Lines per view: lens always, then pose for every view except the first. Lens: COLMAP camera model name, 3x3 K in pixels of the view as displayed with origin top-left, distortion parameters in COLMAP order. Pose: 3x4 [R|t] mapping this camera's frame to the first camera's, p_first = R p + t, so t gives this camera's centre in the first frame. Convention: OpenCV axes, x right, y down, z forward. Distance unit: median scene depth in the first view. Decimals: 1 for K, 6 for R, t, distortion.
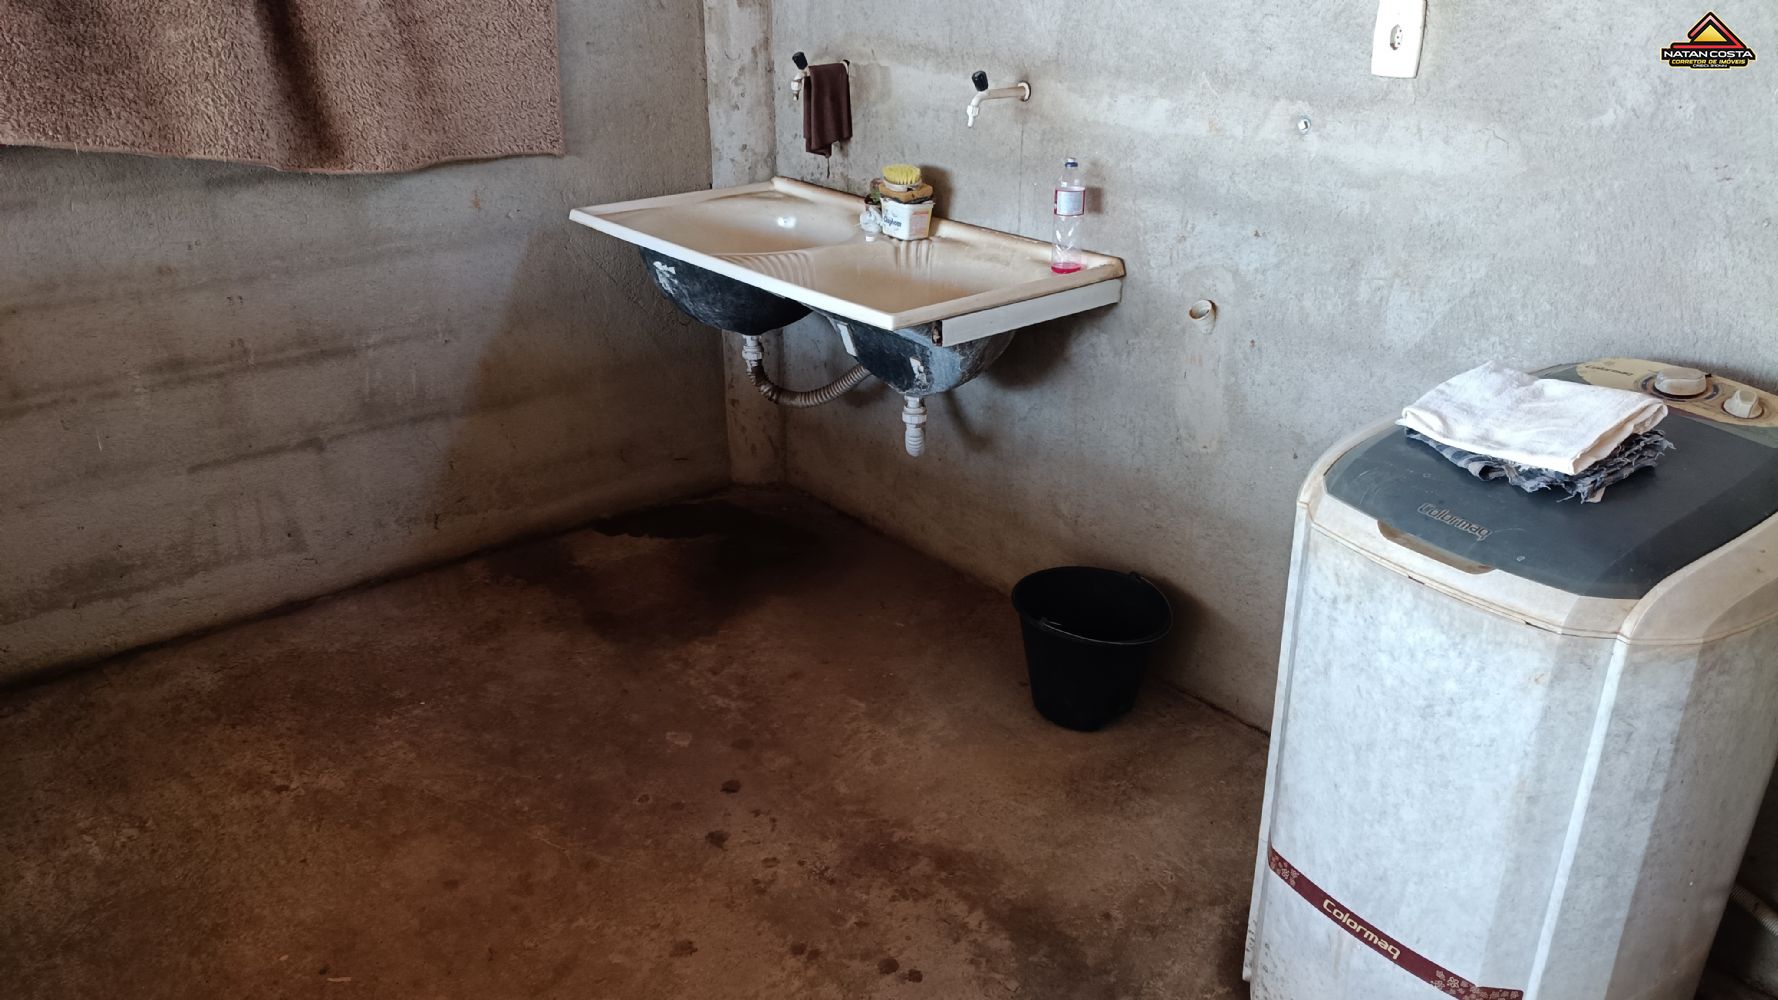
lens RADIAL K [[1335.4, 0, 892.9], [0, 1335.4, 507.8], [0, 0, 1]] dist [0.072626, -0.168613]
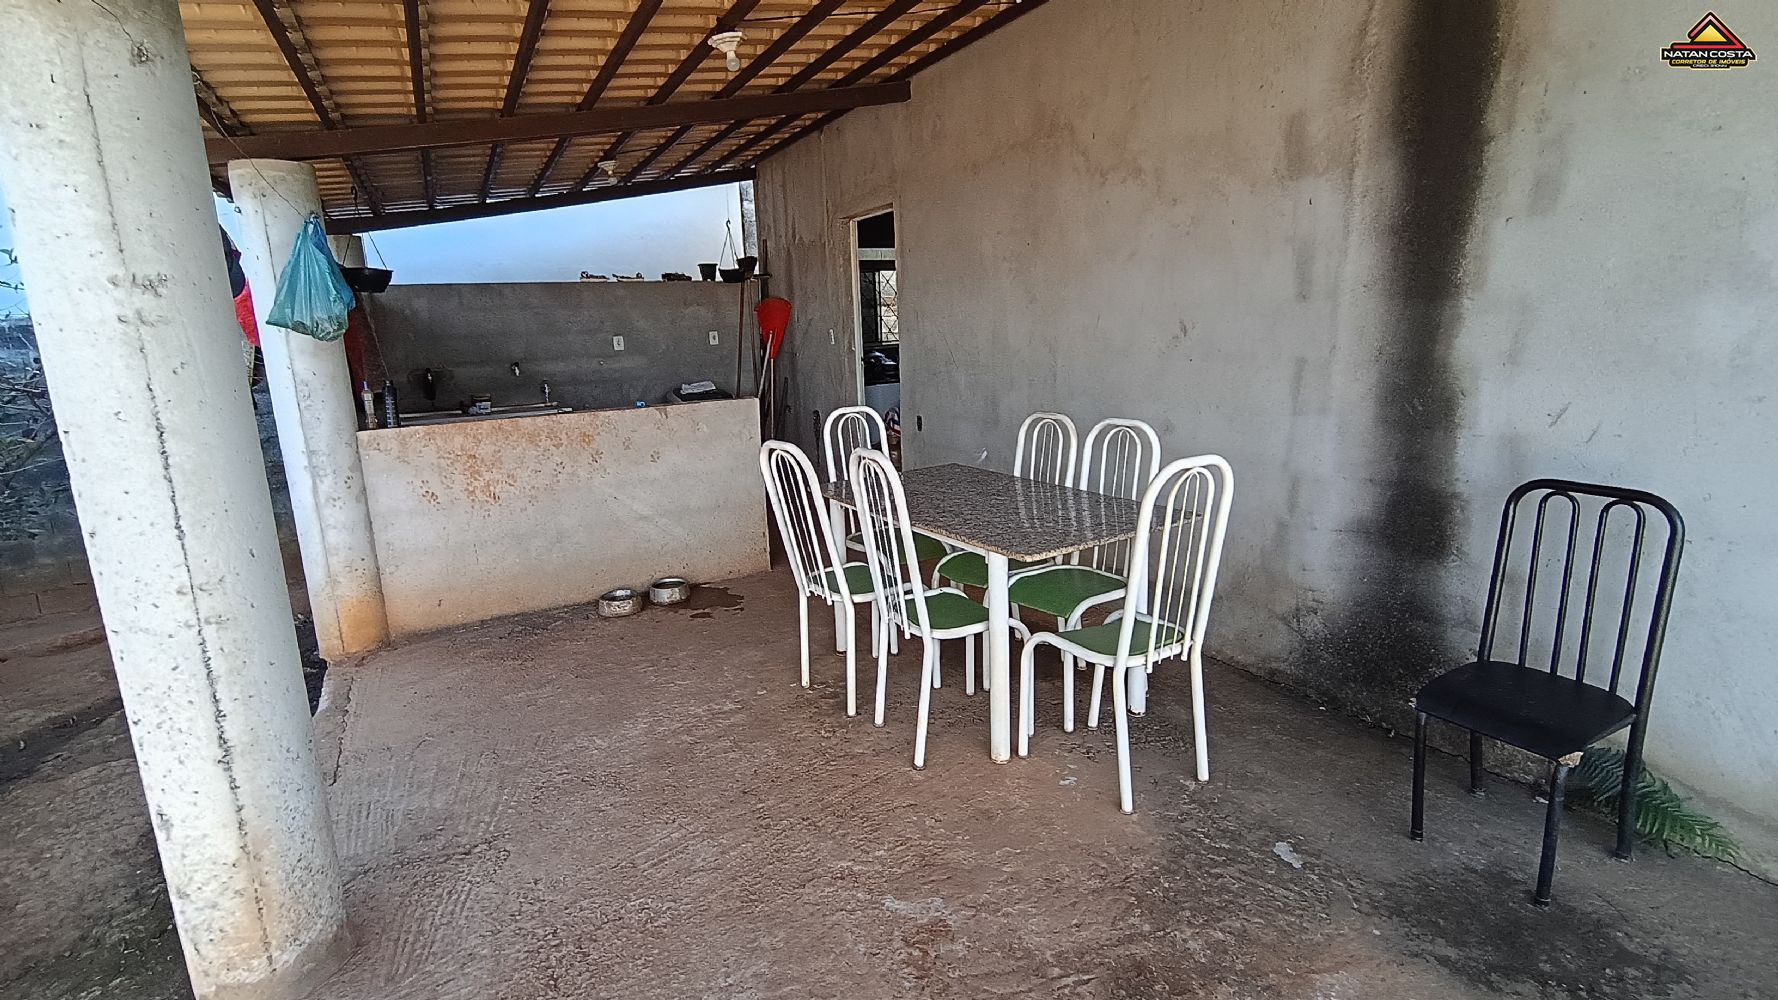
lens RADIAL K [[817.5, 0, 884.5], [0, 817.5, 493.5], [0, 0, 1]] dist [0.002421, -0.000288]
pose [[0.163038, -0.209829, 0.964049, -2.233880], [0.434286, 0.892633, 0.120839, 0.205564], [-0.885897, 0.398972, 0.236658, -0.383261]]
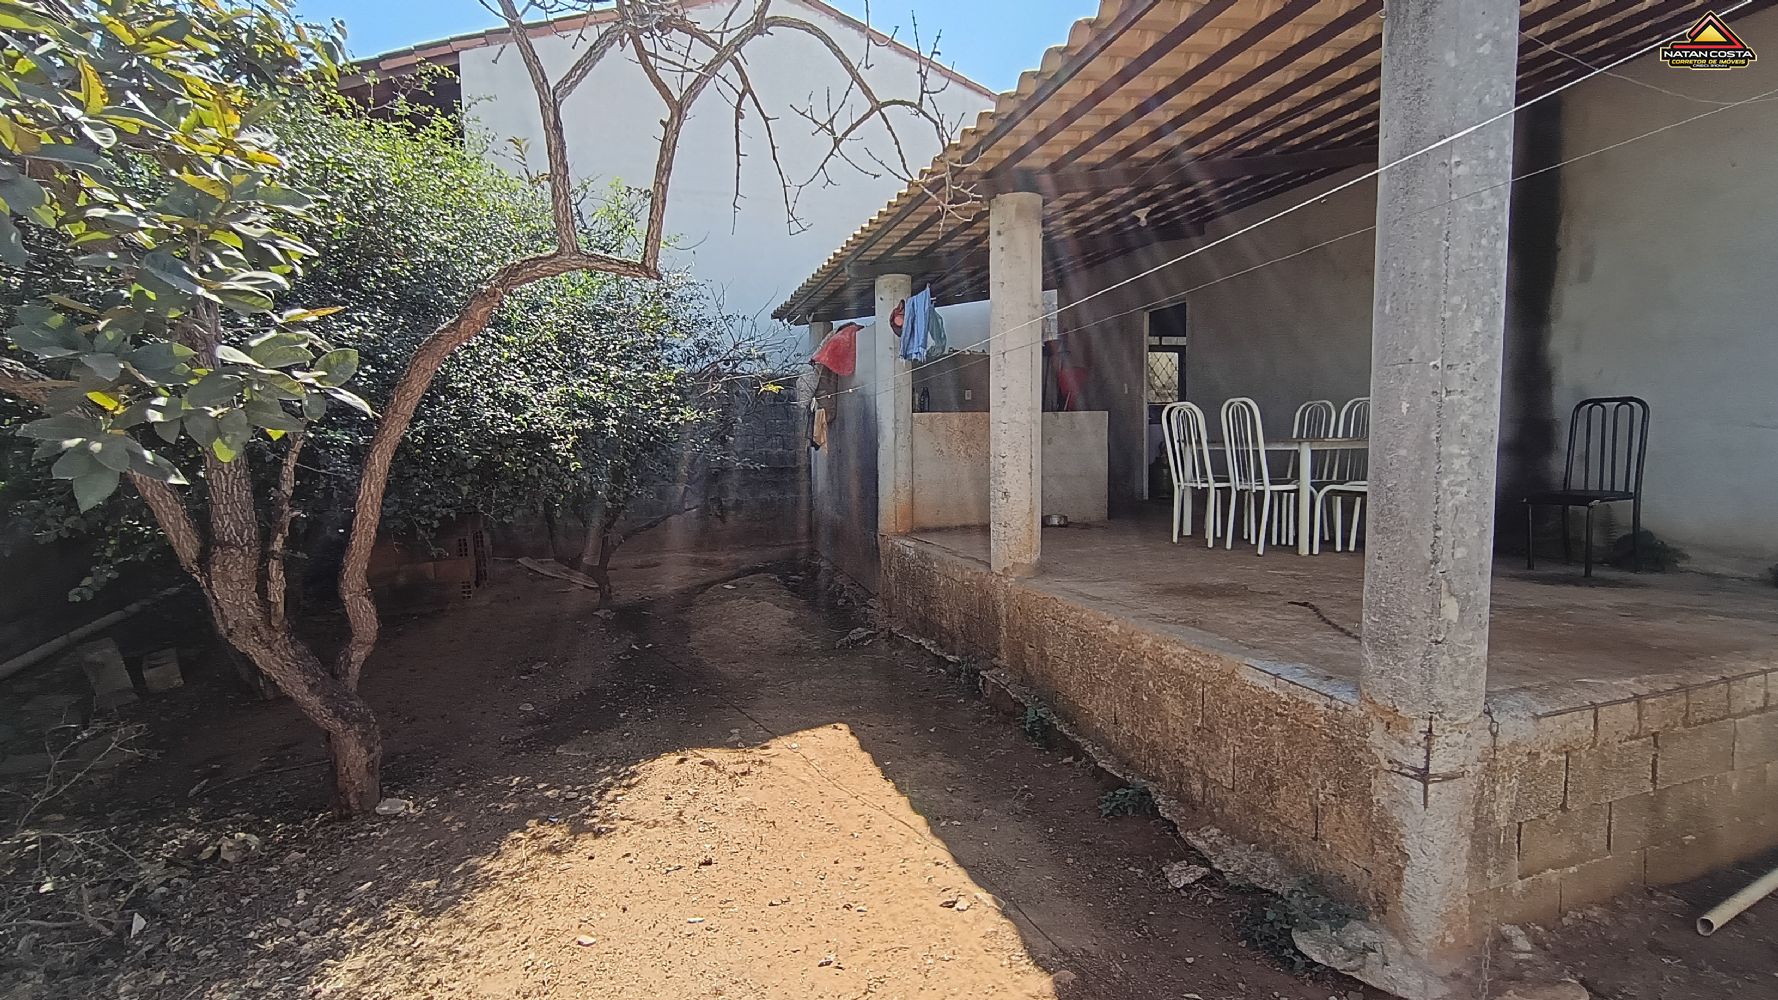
lens RADIAL K [[821.5, 0, 892.0], [0, 821.5, 499.4], [0, 0, 1]] dist [0.011551, -0.006616]
pose [[0.336697, -0.071995, 0.938857, -3.572811], [0.397627, 0.914682, -0.072457, 0.309966], [-0.853539, 0.397710, 0.336598, 0.003863]]
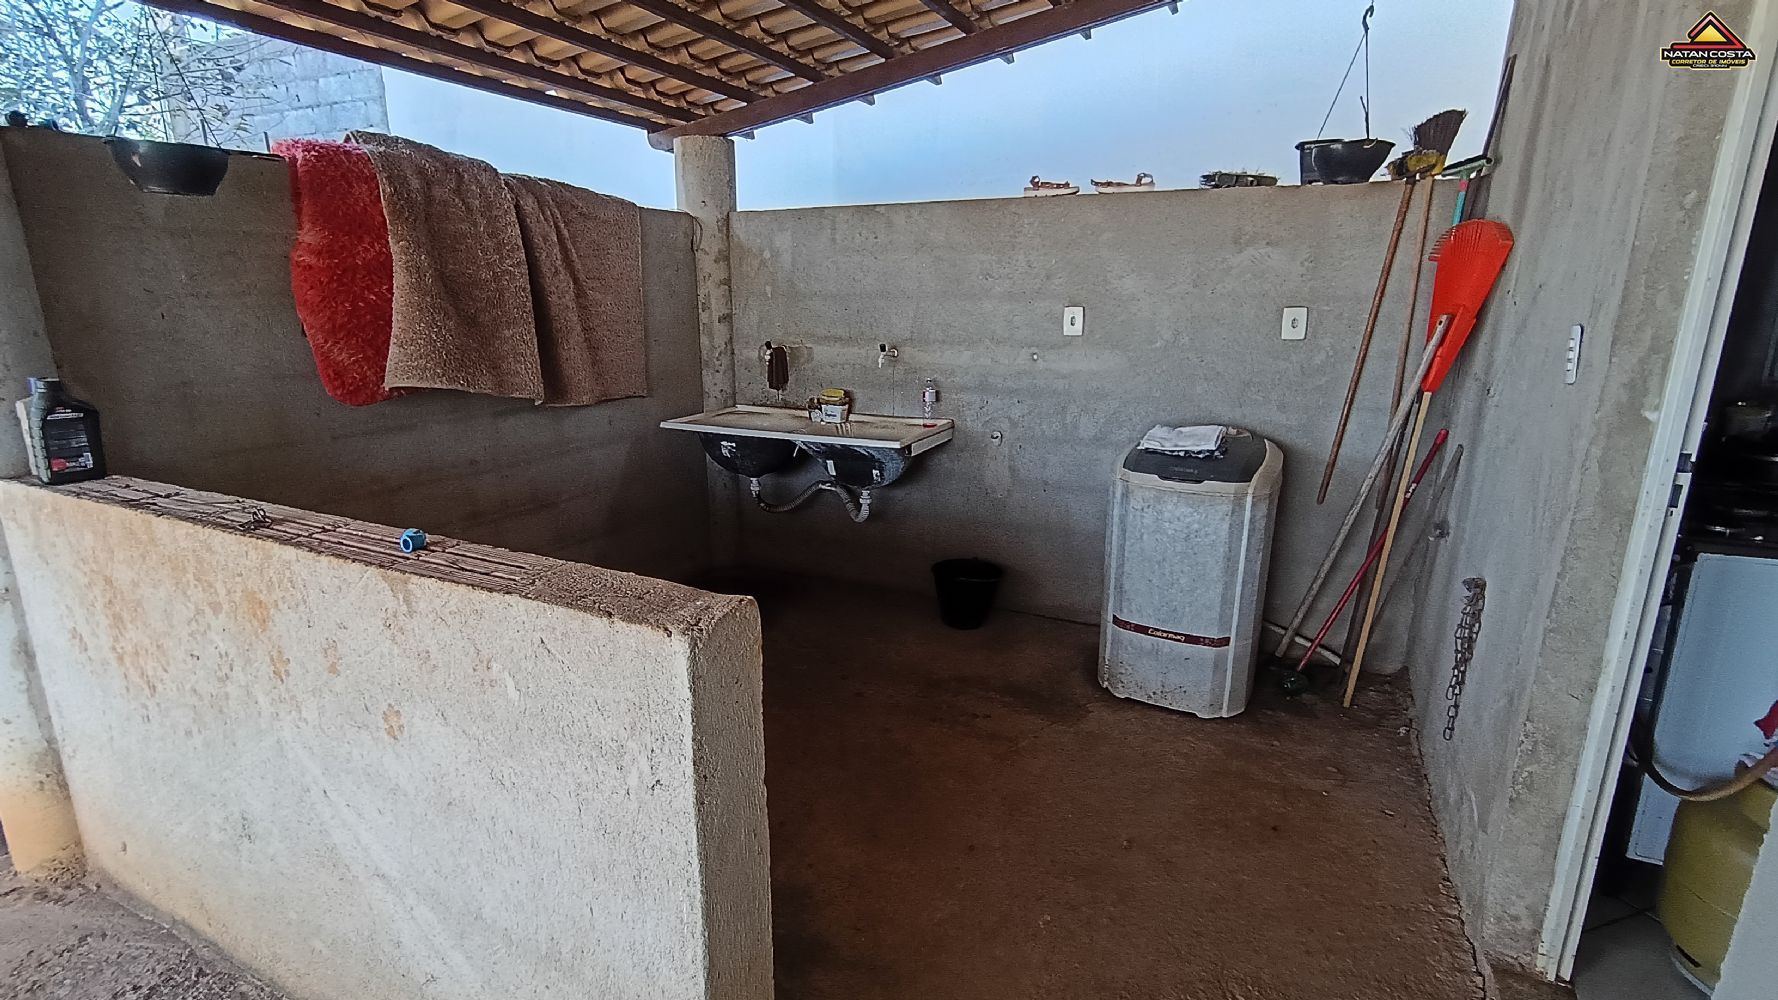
lens RADIAL K [[817.5, 0, 884.5], [0, 817.5, 493.5], [0, 0, 1]] dist [0.002421, -0.000288]
pose [[0.904281, -0.098391, 0.415446, -0.549886], [0.170487, 0.975350, -0.140095, 0.119168], [-0.391421, 0.197513, 0.898765, -0.196323]]
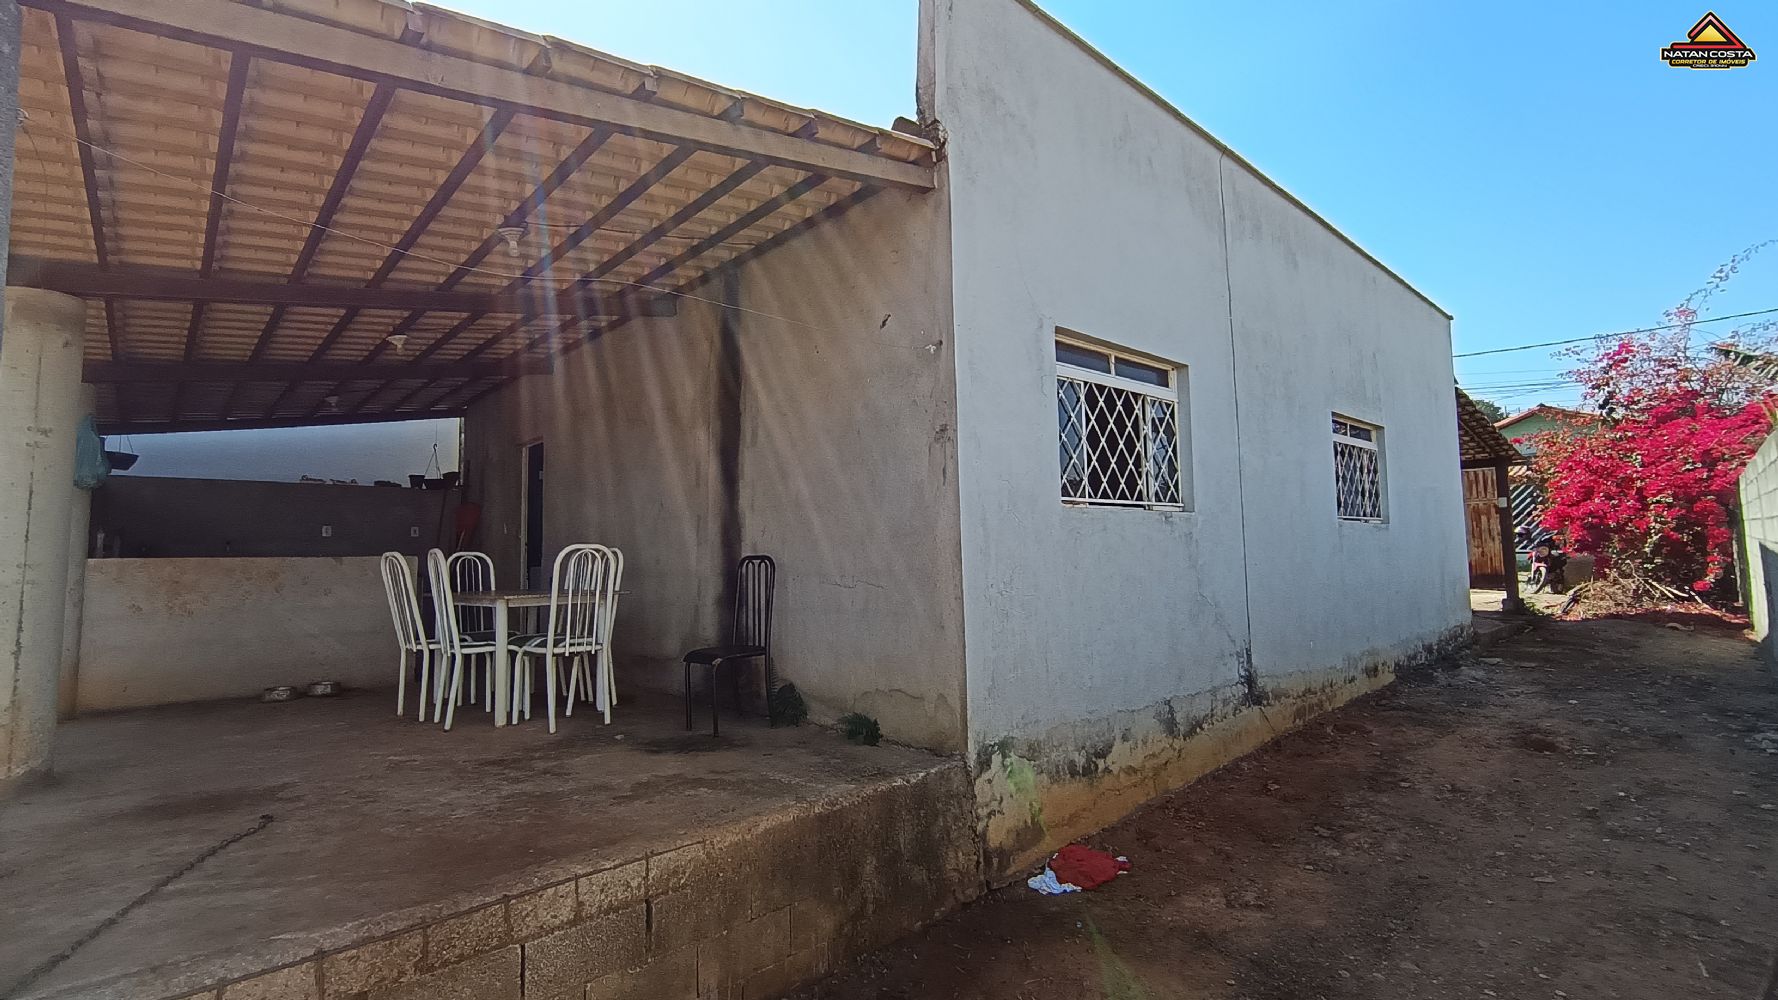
lens RADIAL K [[817.5, 0, 884.5], [0, 817.5, 493.5], [0, 0, 1]] dist [0.002421, -0.000288]
pose [[-0.083869, 0.084791, 0.992863, -3.226704], [0.421347, 0.905937, -0.041776, 0.673173], [-0.903013, 0.414836, -0.111706, -0.928885]]
